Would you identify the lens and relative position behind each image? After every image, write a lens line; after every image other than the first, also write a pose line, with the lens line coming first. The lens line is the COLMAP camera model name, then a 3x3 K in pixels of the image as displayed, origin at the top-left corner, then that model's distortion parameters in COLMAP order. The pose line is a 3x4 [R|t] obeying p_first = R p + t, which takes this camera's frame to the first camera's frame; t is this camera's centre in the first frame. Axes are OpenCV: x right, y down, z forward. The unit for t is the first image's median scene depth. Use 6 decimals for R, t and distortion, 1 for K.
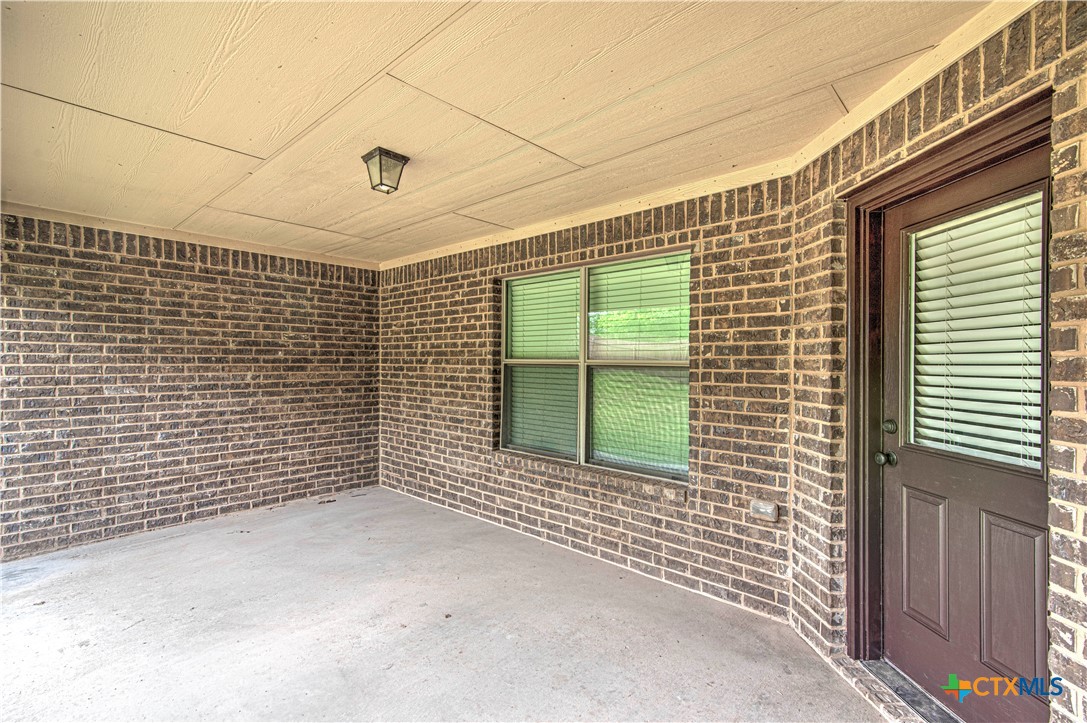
lens RADIAL K [[491.2, 0, 544.1], [0, 491.2, 361.9], [0, 0, 1]] dist [0.012487, 0.000955]
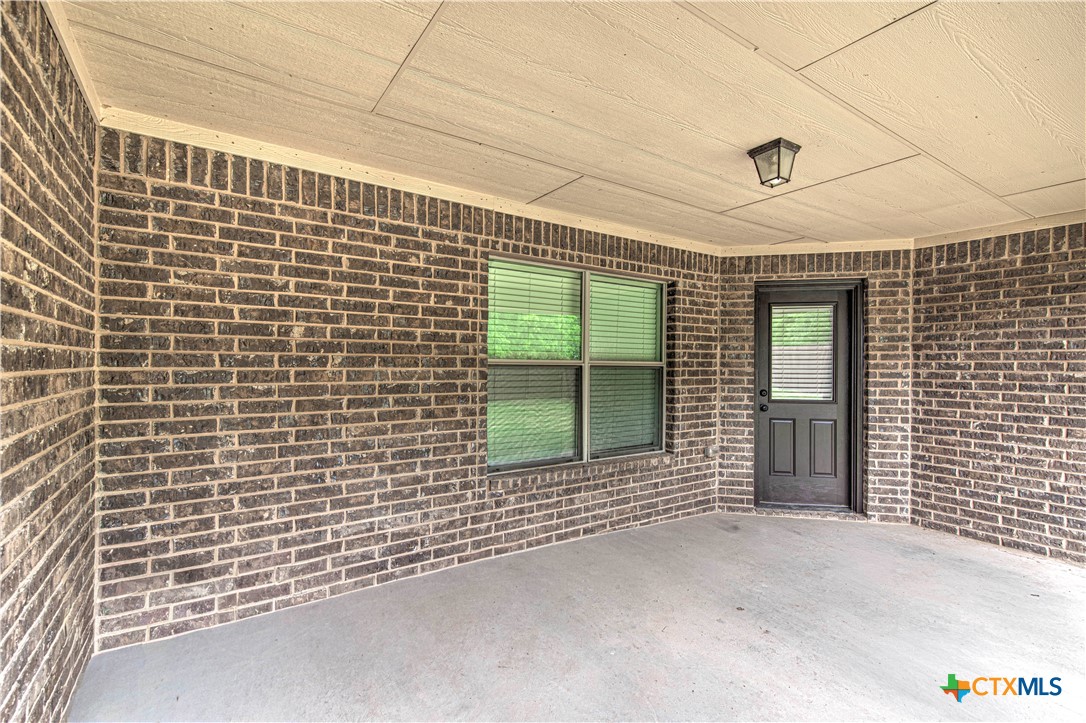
lens RADIAL K [[490.8, 0, 543.0], [0, 490.8, 361.8], [0, 0, 1]] dist [0.012487, 0.000955]
pose [[0.223487, -0.001680, 0.974706, -1.066664], [-0.005101, 0.999983, 0.002893, -0.005076], [-0.974694, -0.005619, 0.223474, 0.964498]]
